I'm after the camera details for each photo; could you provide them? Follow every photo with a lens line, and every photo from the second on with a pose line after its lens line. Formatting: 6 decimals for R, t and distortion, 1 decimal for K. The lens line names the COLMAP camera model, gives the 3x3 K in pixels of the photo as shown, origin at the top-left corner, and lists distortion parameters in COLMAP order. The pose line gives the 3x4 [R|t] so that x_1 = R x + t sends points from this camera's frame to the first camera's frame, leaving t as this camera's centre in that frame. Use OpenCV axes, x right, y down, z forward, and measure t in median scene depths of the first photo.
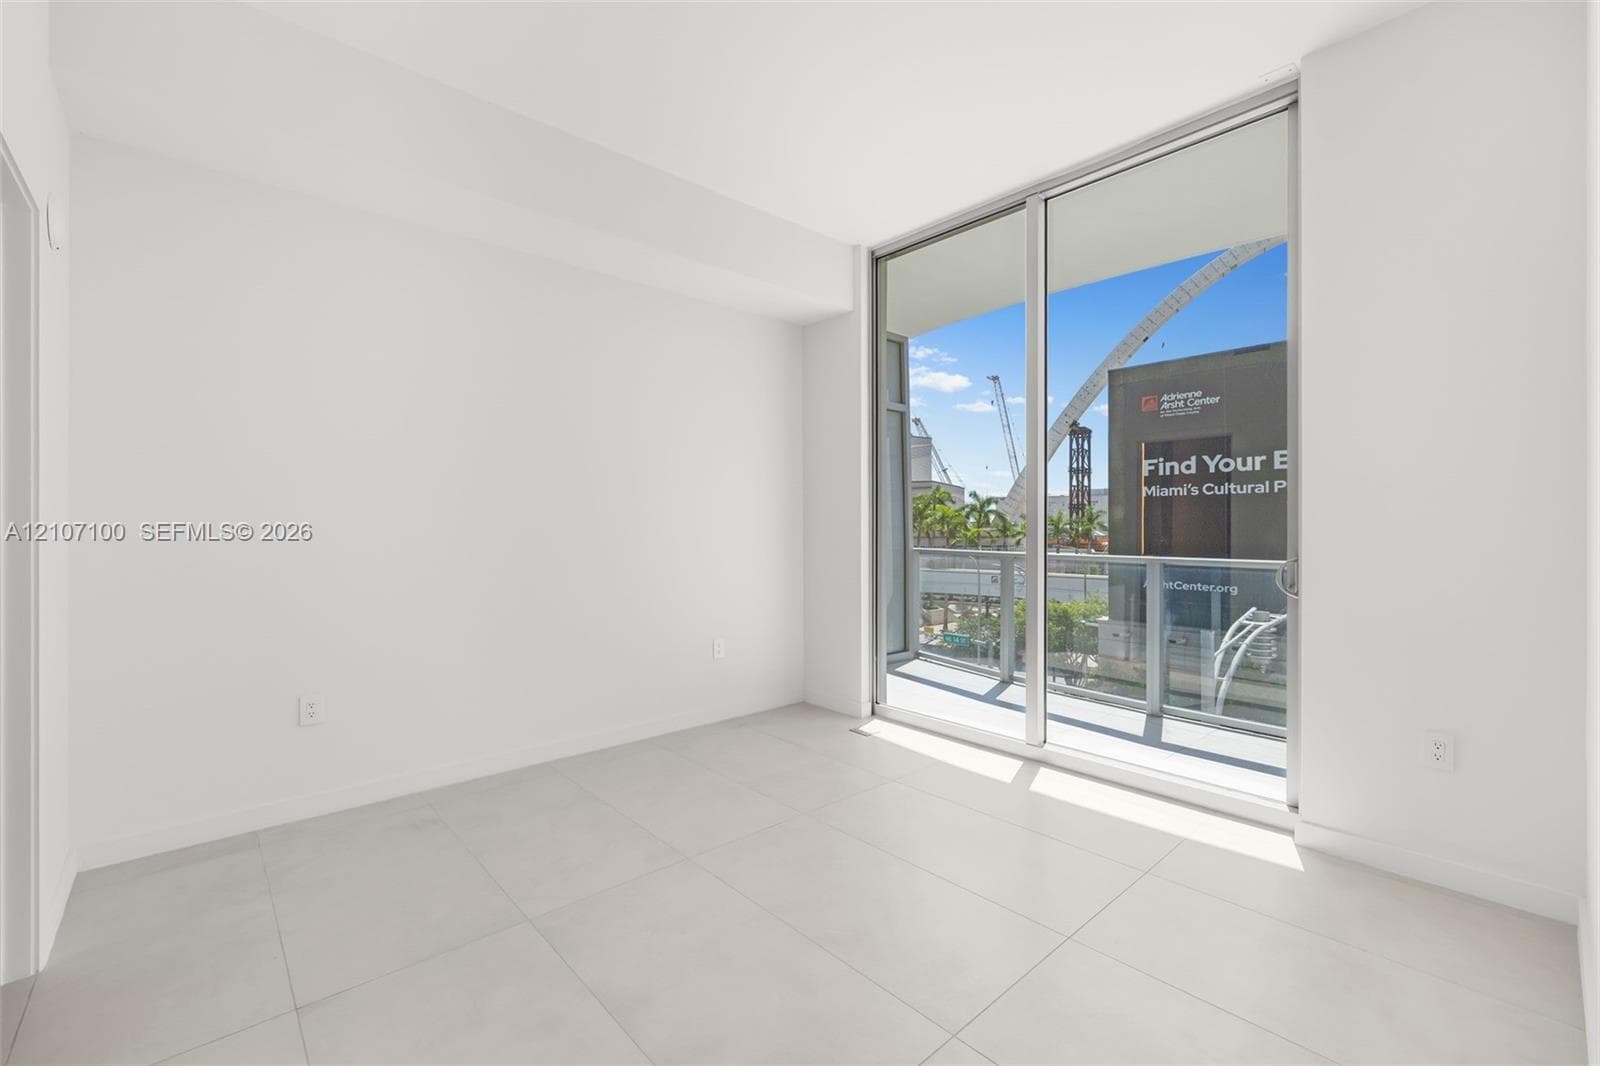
lens RADIAL K [[669.2, 0, 794.1], [0, 669.2, 532.0], [0, 0, 1]] dist [-0.000103, -0.000298]
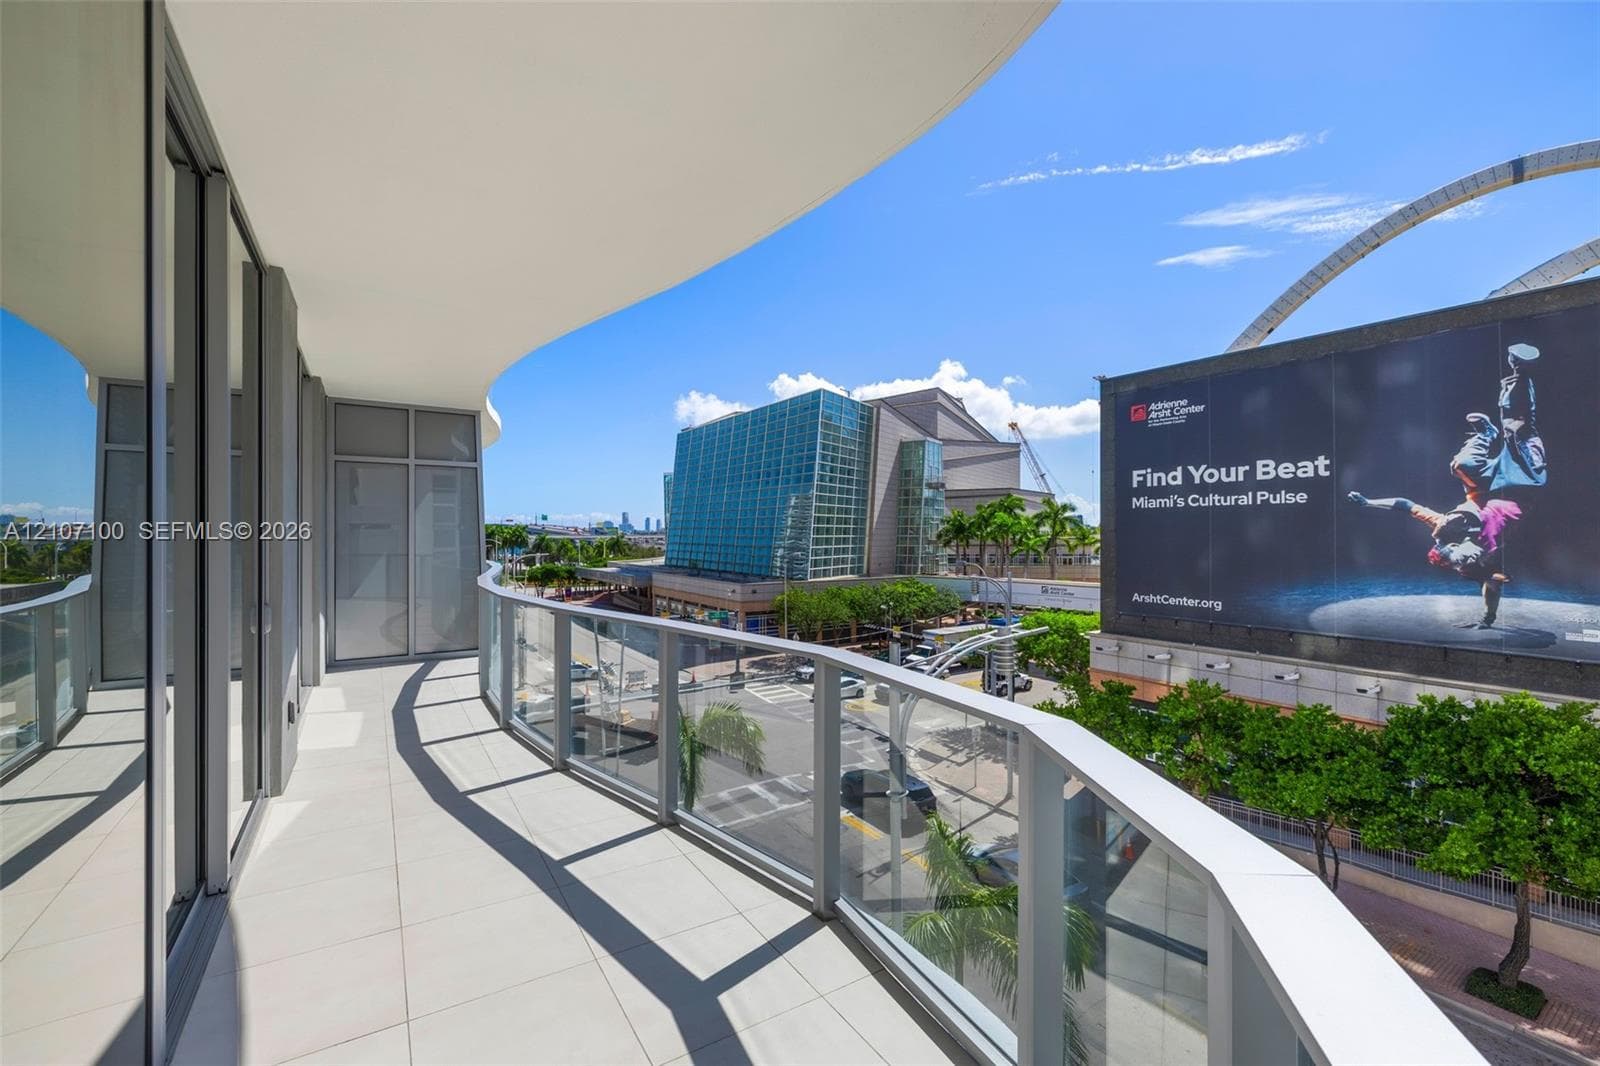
lens RADIAL K [[669.2, 0, 794.0], [0, 669.2, 530.3], [0, 0, 1]] dist [-0.000103, -0.000298]
pose [[0.986233, 0.002406, -0.165347, 0.212933], [-0.004230, 0.999934, -0.010678, -0.008495], [0.165310, 0.011231, 0.986178, -0.050573]]
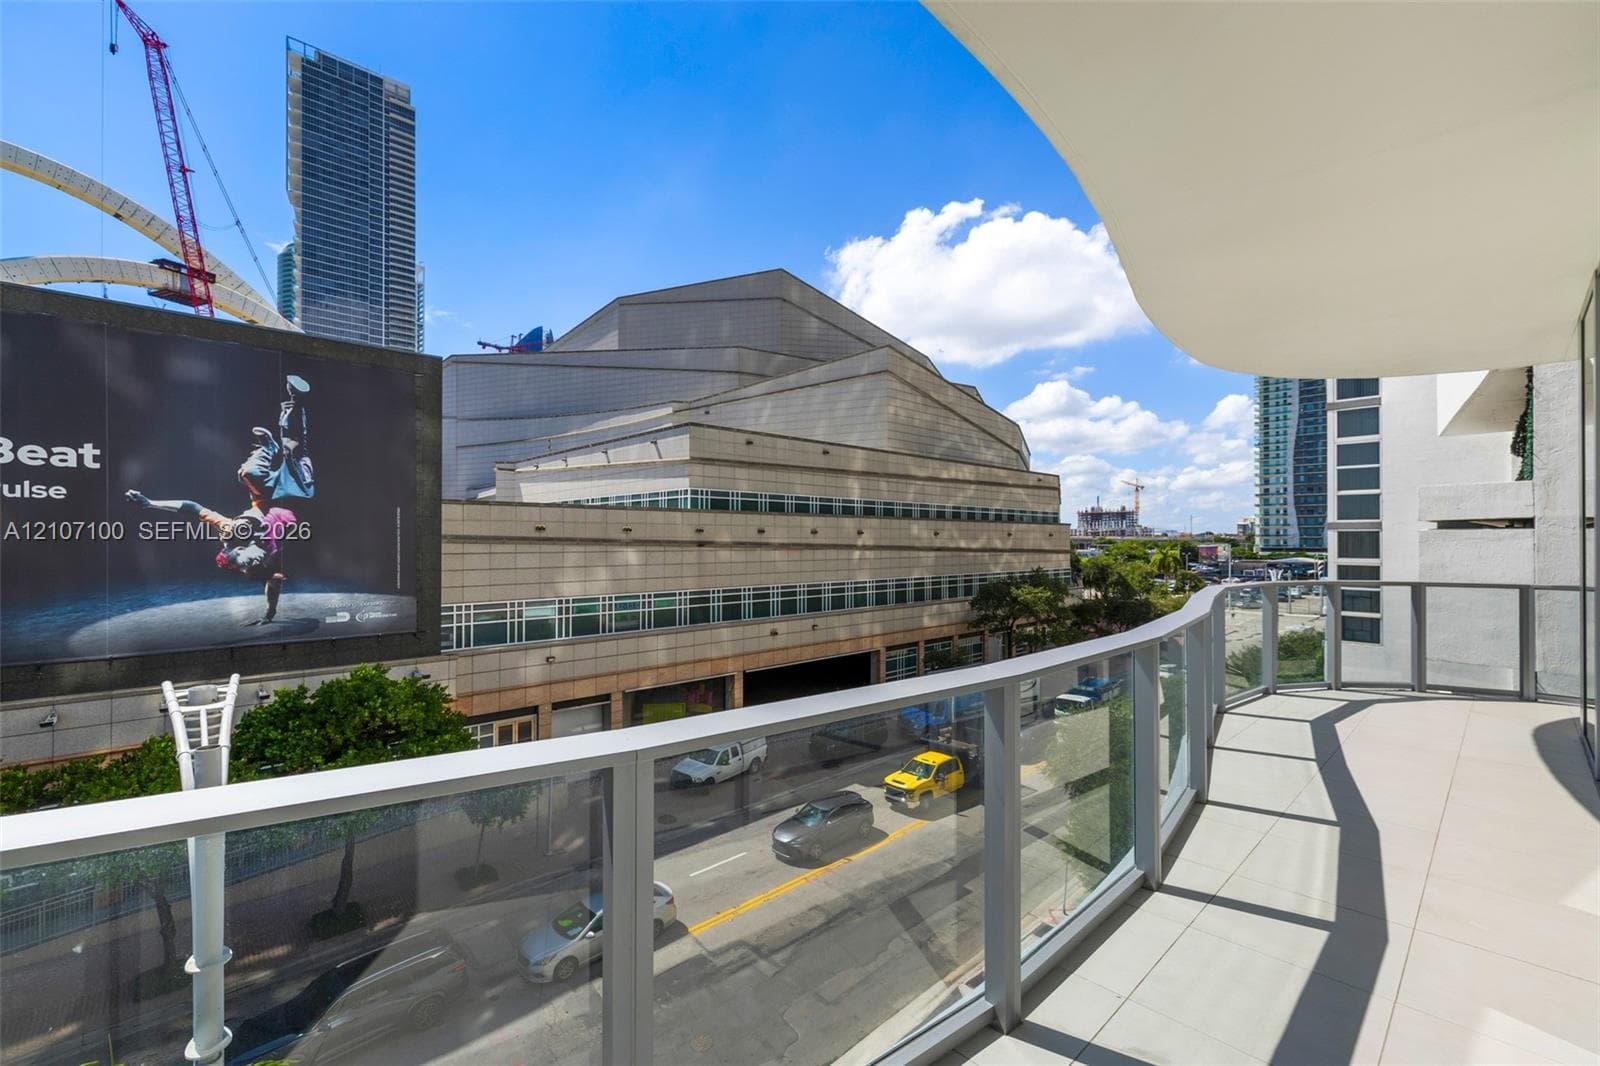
lens RADIAL K [[669.2, 0, 800.5], [0, 669.2, 537.0], [0, 0, 1]] dist [-0.000103, -0.000298]
pose [[-0.021805, 0.007606, 0.999733, 0.013876], [0.006609, 0.999950, -0.007463, -0.006449], [-0.999740, 0.006444, -0.021854, 0.163913]]
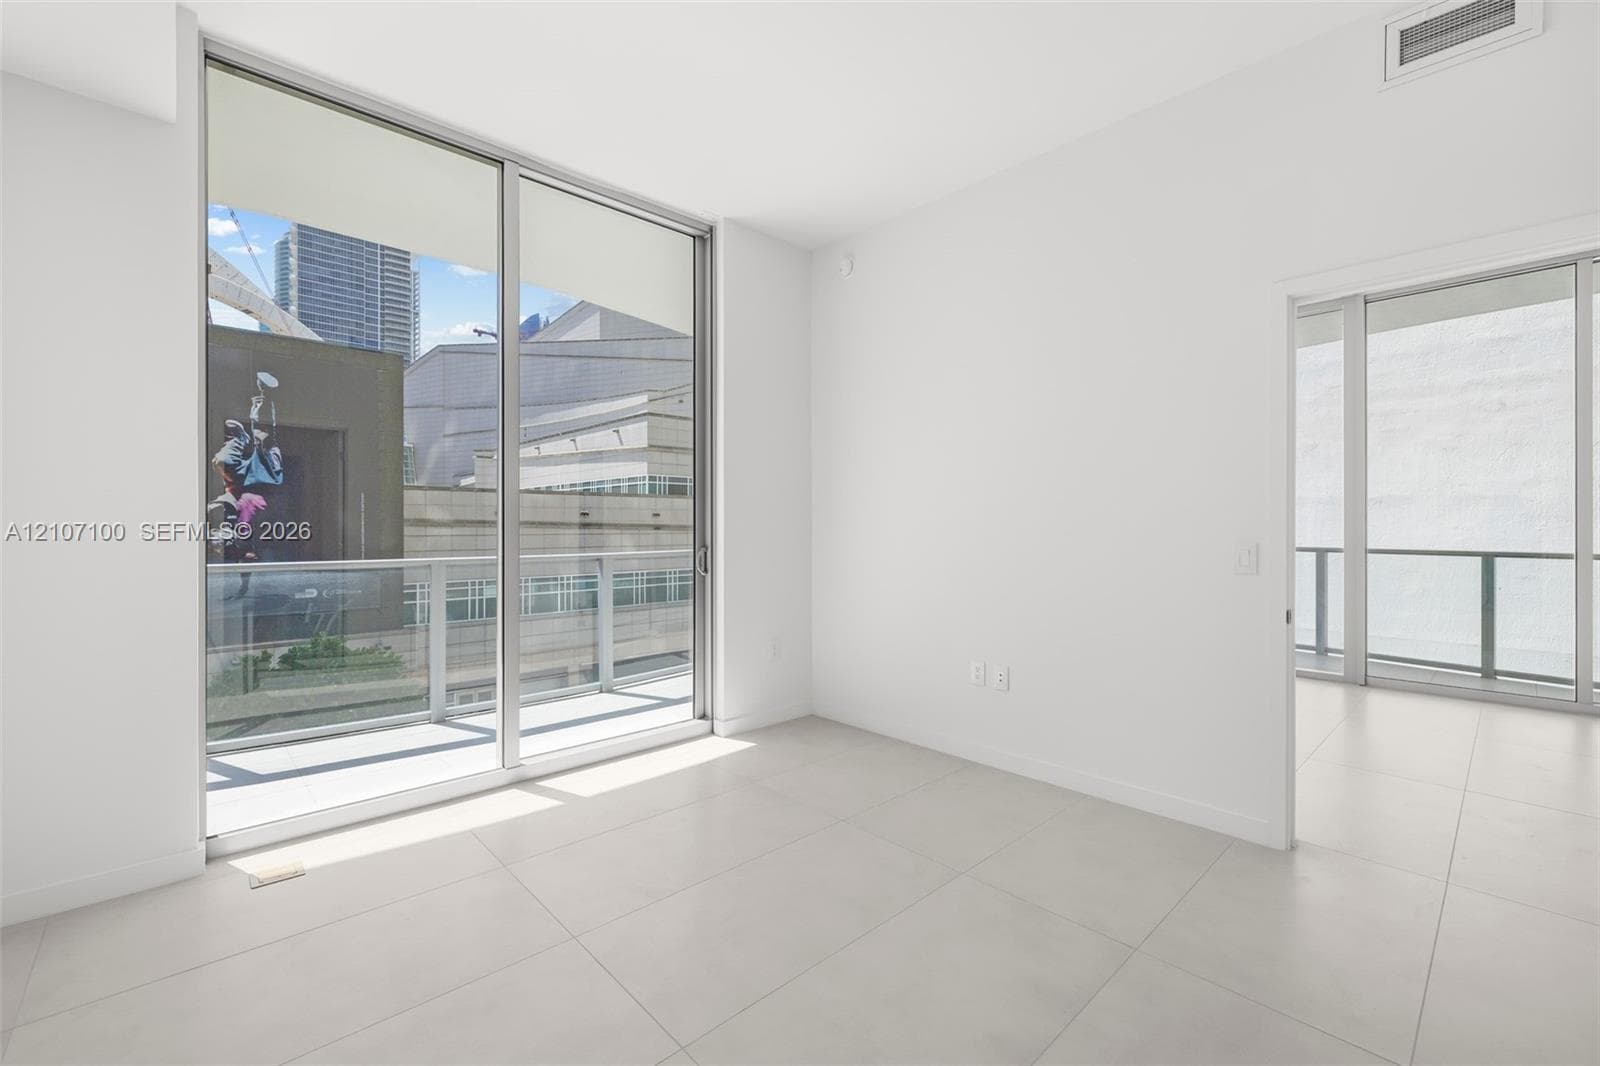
lens RADIAL K [[669.2, 0, 793.4], [0, 669.2, 527.6], [0, 0, 1]] dist [-0.000103, -0.000298]
pose [[-0.014211, 0.000211, 0.999899, -0.061307], [0.008569, 0.999963, -0.000089, -0.000339], [-0.999862, 0.008567, -0.014212, 0.069592]]
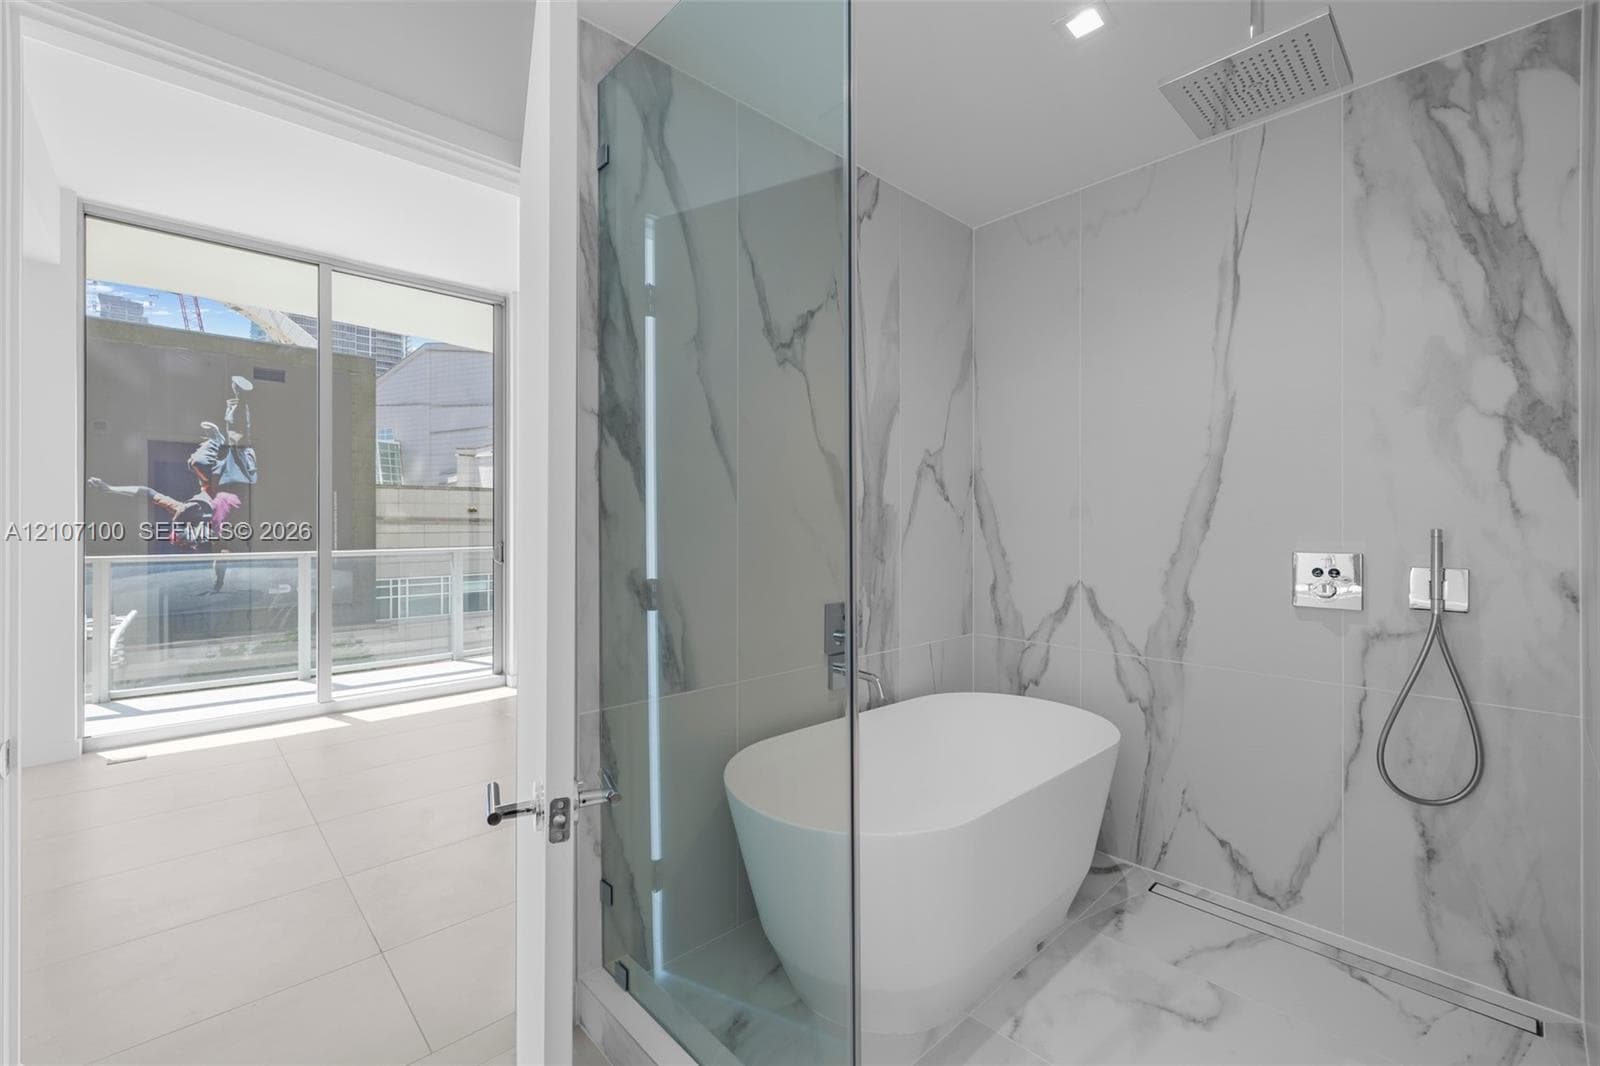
lens RADIAL K [[669.2, 0, 790.4], [0, 669.2, 522.5], [0, 0, 1]] dist [-0.000103, -0.000298]
pose [[-0.019694, 0.003394, 0.999800, -0.100891], [0.008935, 0.999955, -0.003218, -0.000568], [-0.999766, 0.008870, -0.019723, 0.016502]]
